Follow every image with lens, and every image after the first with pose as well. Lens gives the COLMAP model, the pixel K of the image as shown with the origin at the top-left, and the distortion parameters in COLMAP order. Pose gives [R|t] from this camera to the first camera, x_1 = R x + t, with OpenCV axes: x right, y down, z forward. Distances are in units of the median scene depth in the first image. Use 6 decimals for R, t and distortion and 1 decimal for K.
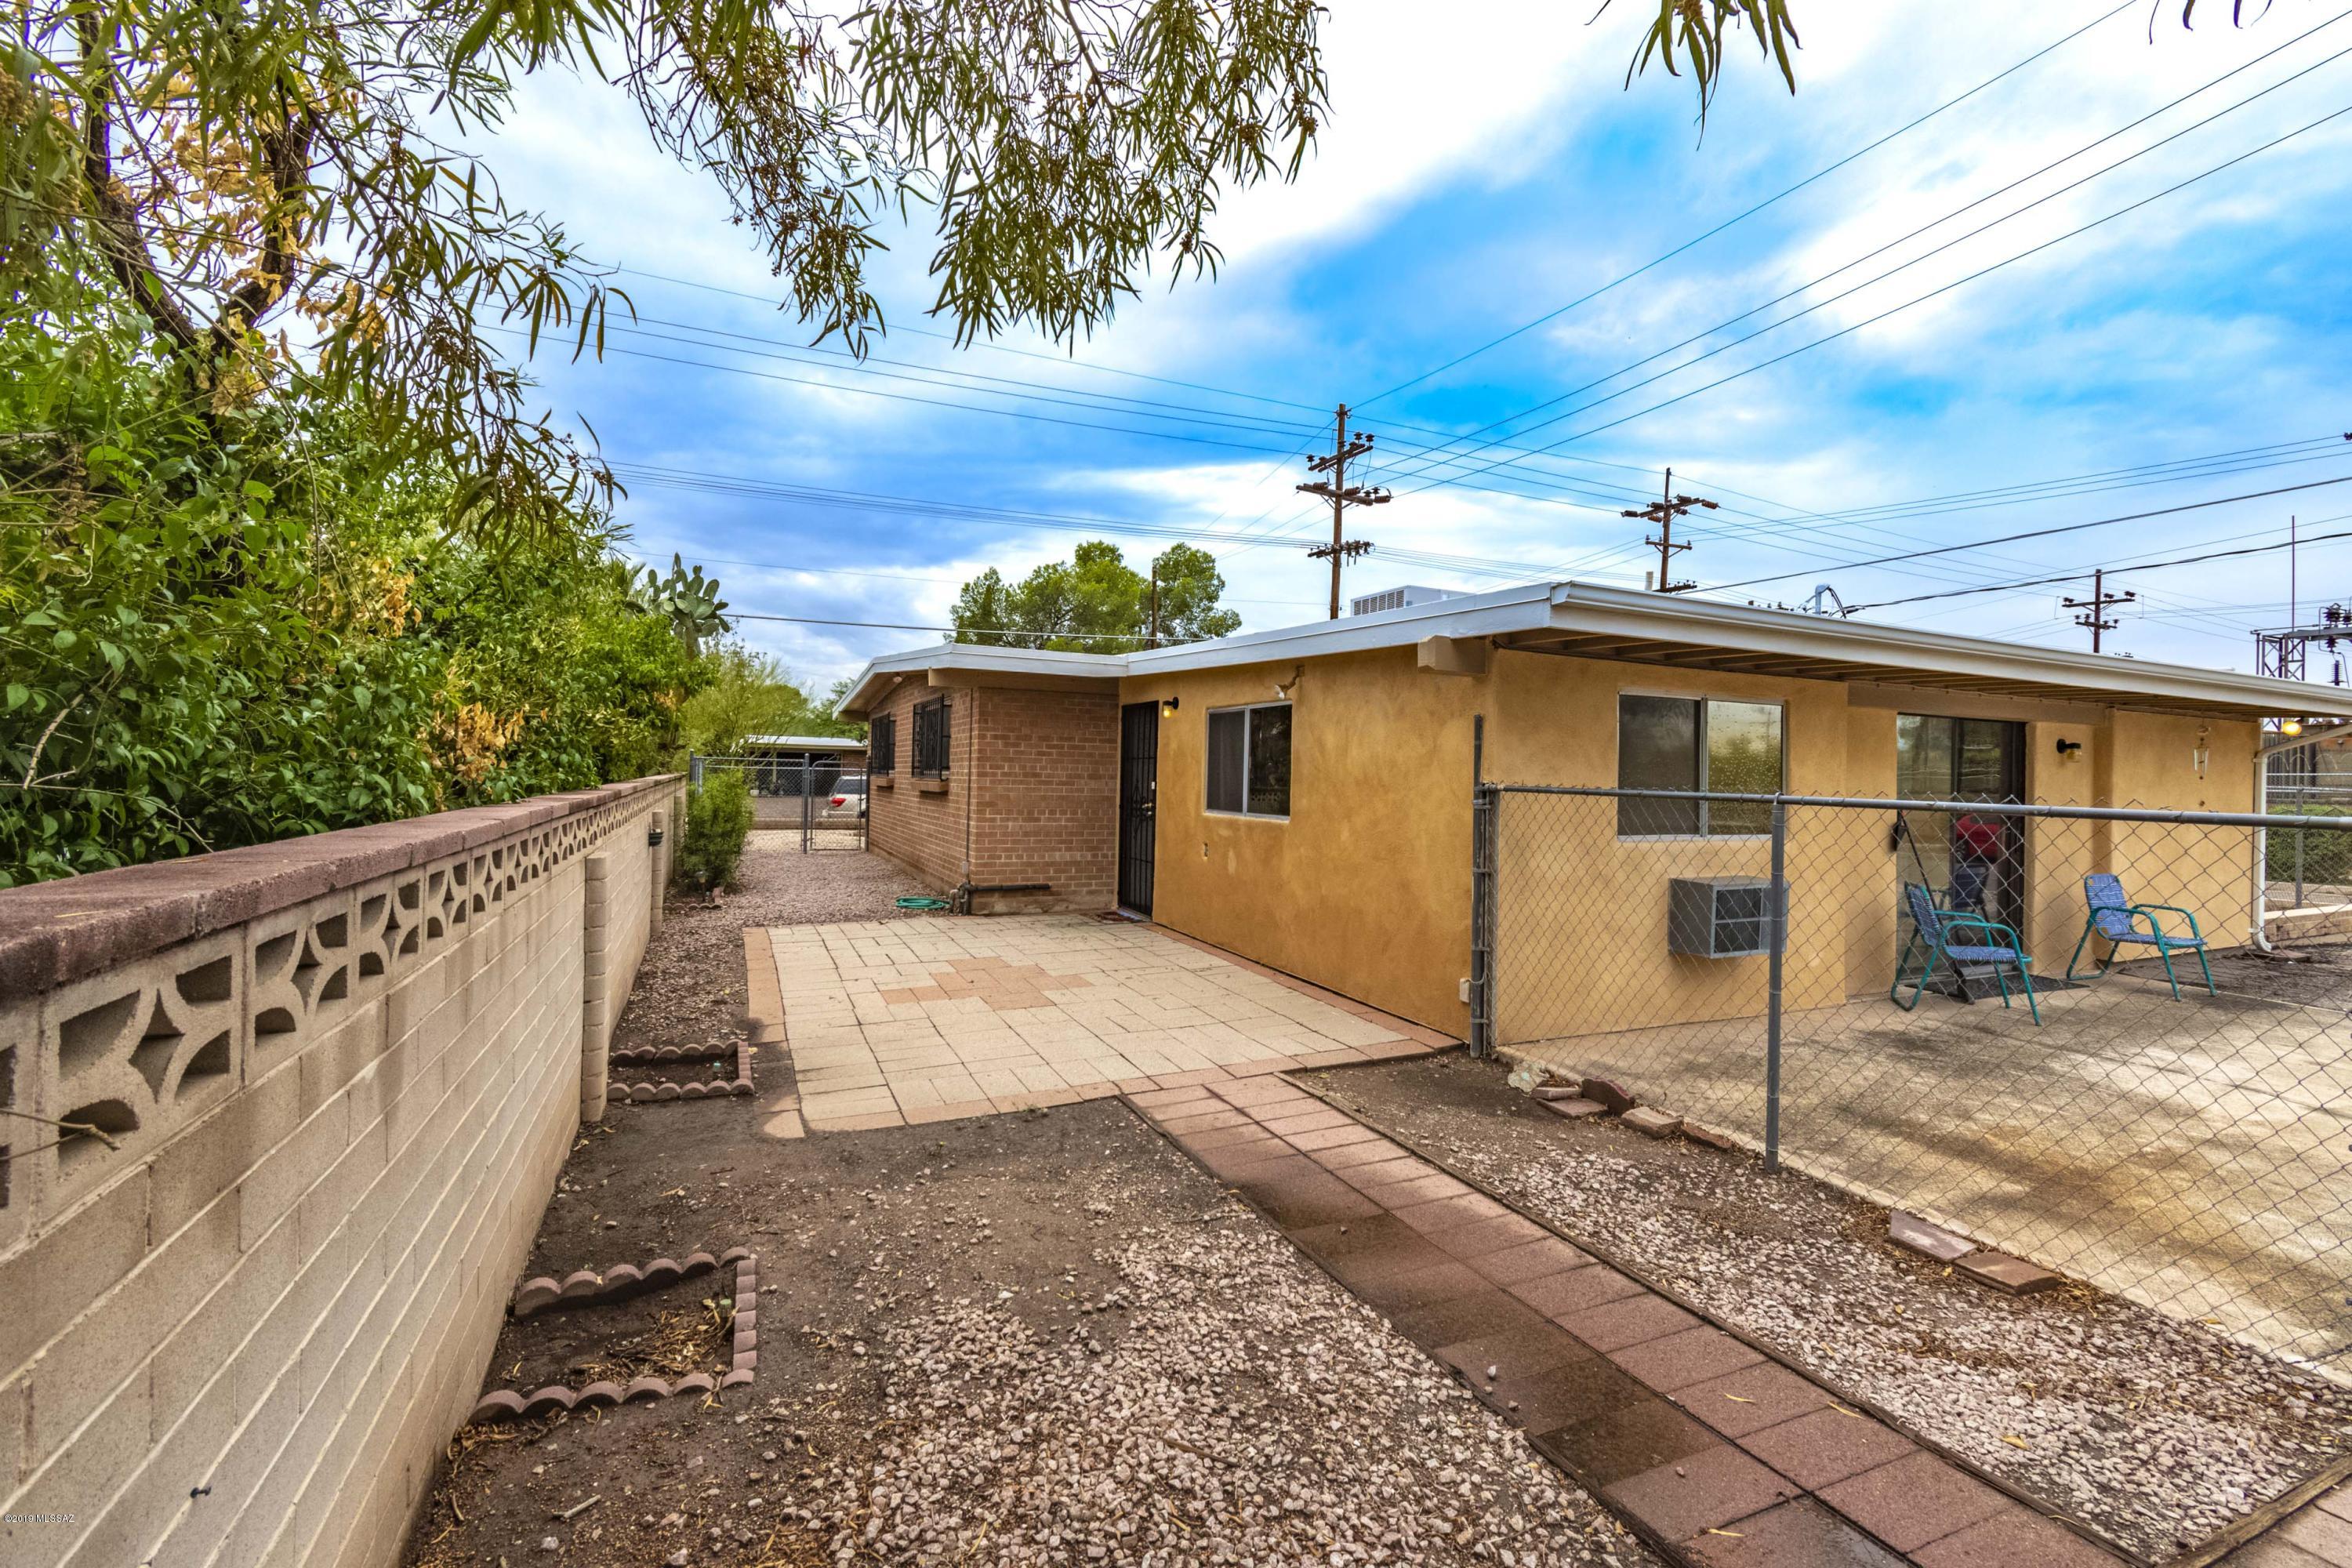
lens RADIAL K [[1044.9, 0, 1185.6], [0, 1044.9, 770.1], [0, 0, 1]] dist [-0.000467, -0.009338]
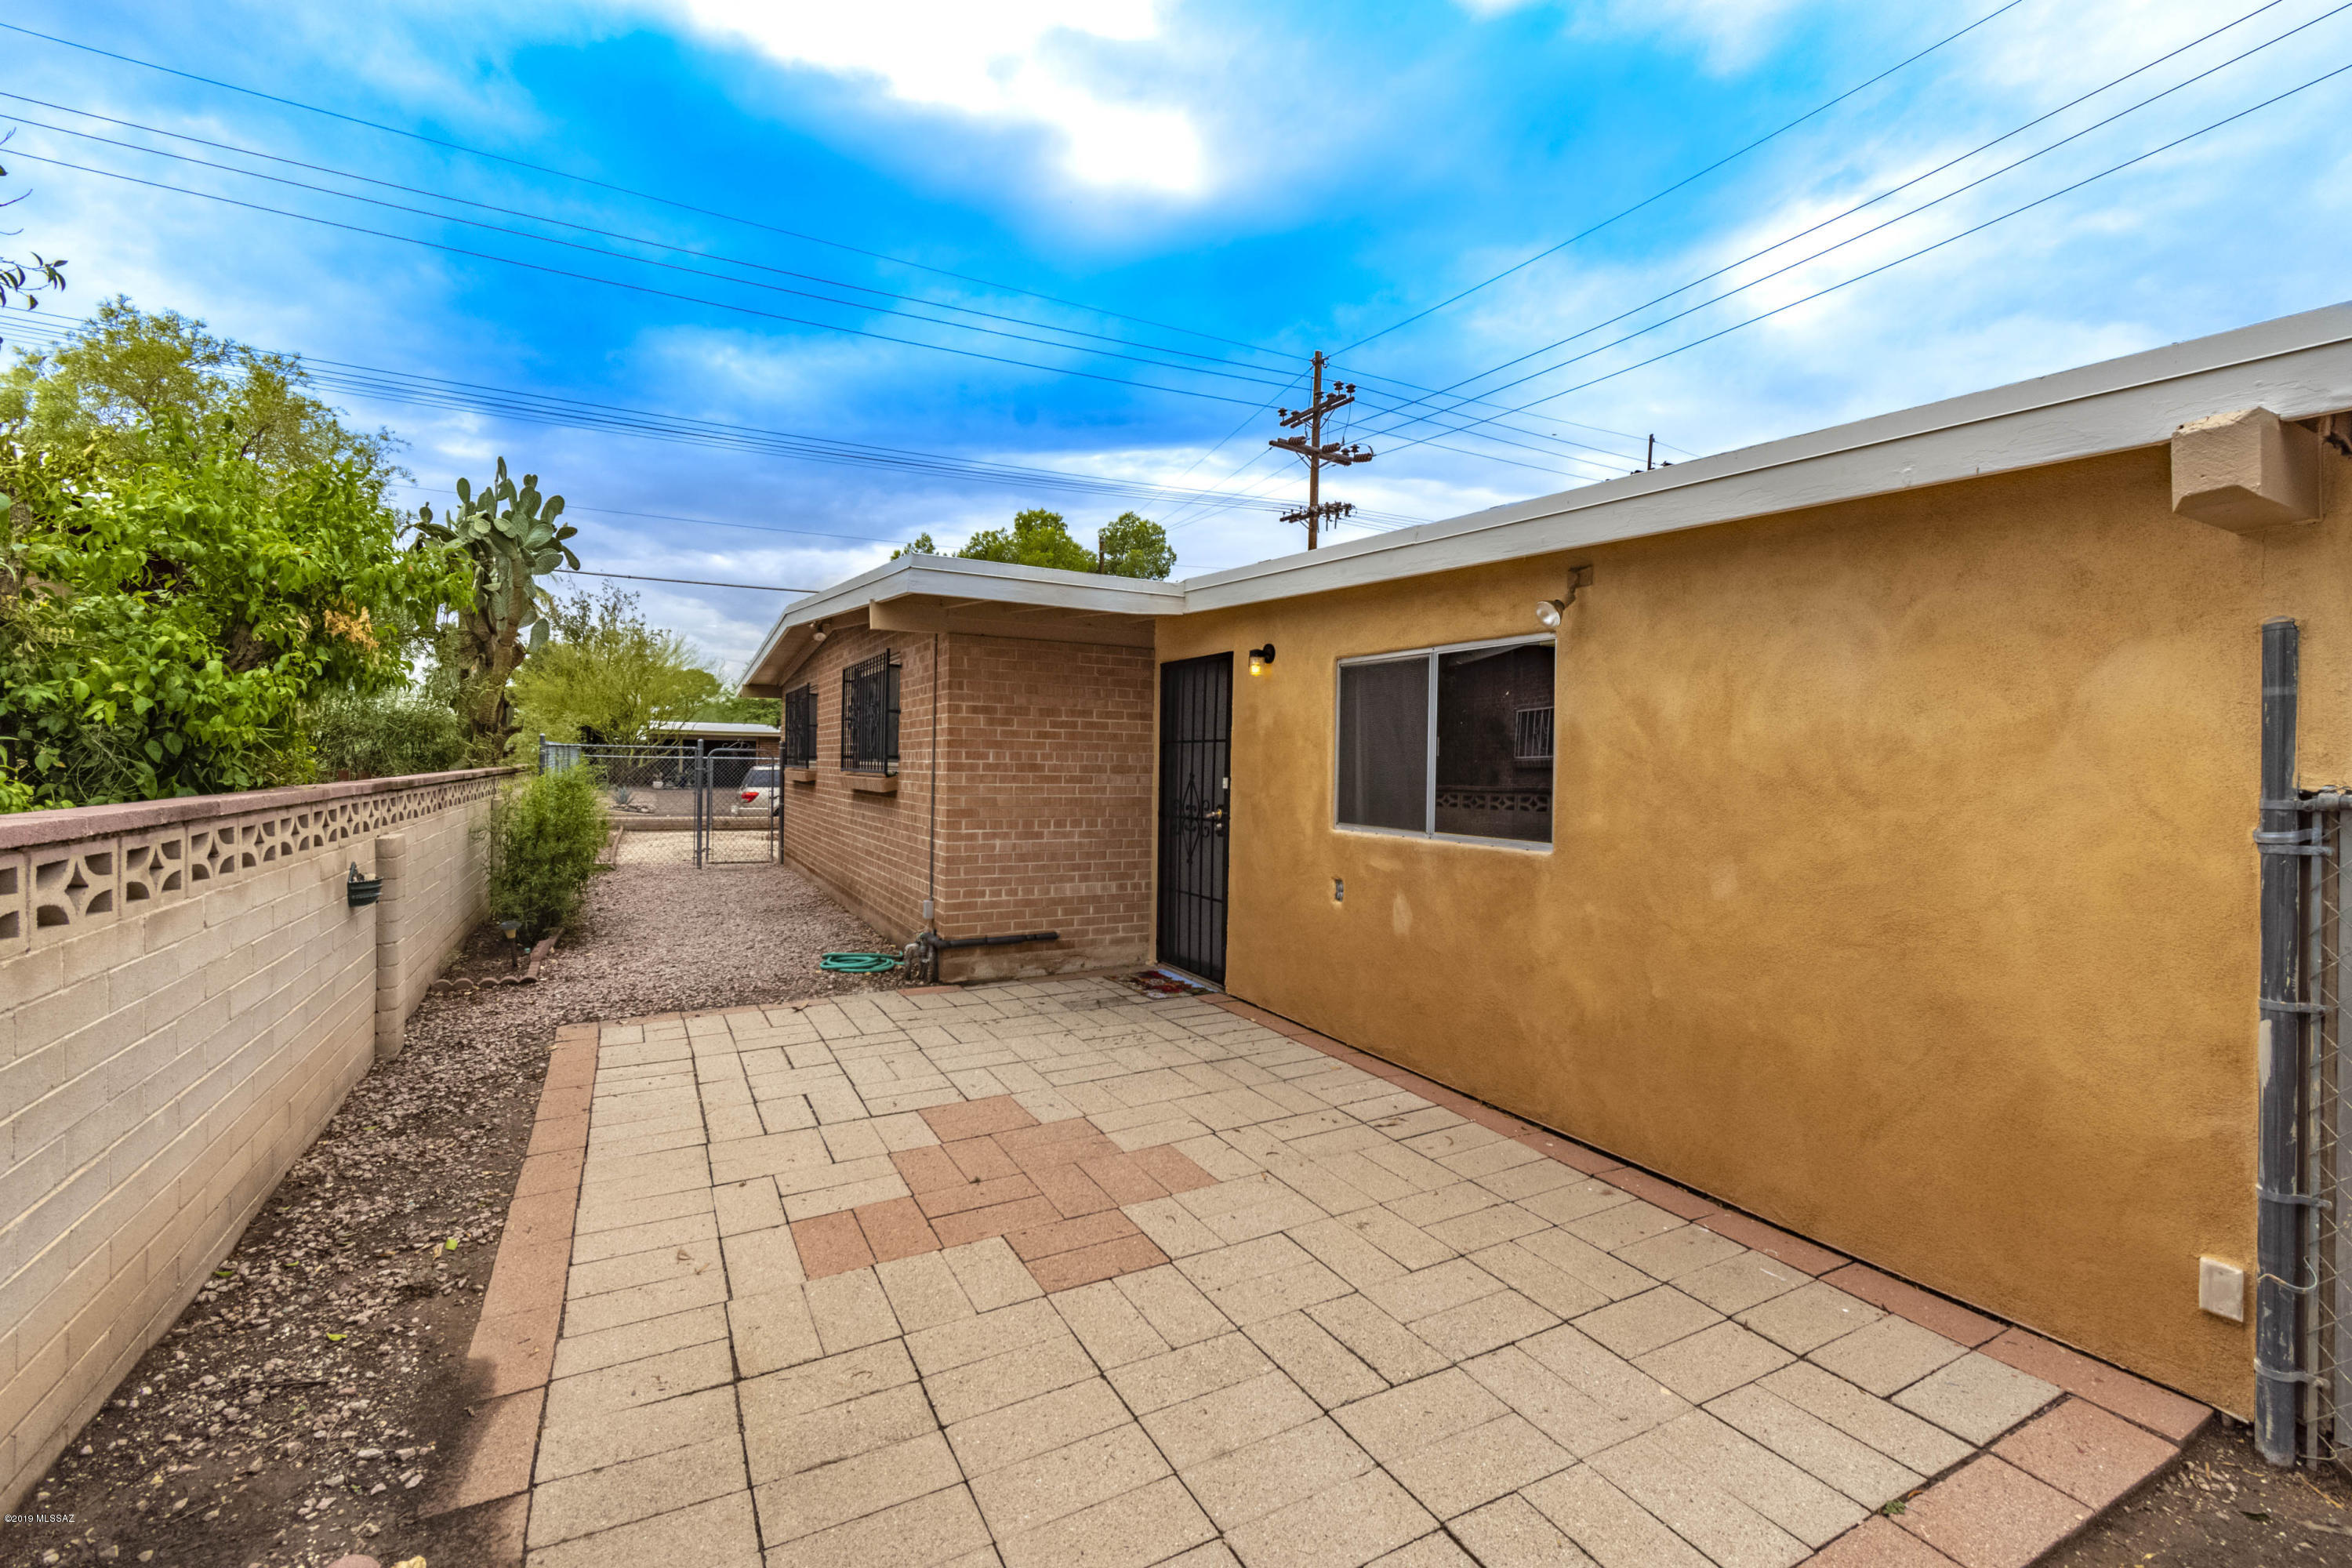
lens RADIAL K [[1026.5, 0, 1179.2], [0, 1026.5, 761.6], [0, 0, 1]] dist [0.002275, -0.000140]
pose [[0.997624, -0.005631, 0.068657, -0.075796], [0.005291, 0.999973, 0.005144, -0.001494], [-0.068684, -0.004768, 0.997627, 0.270053]]
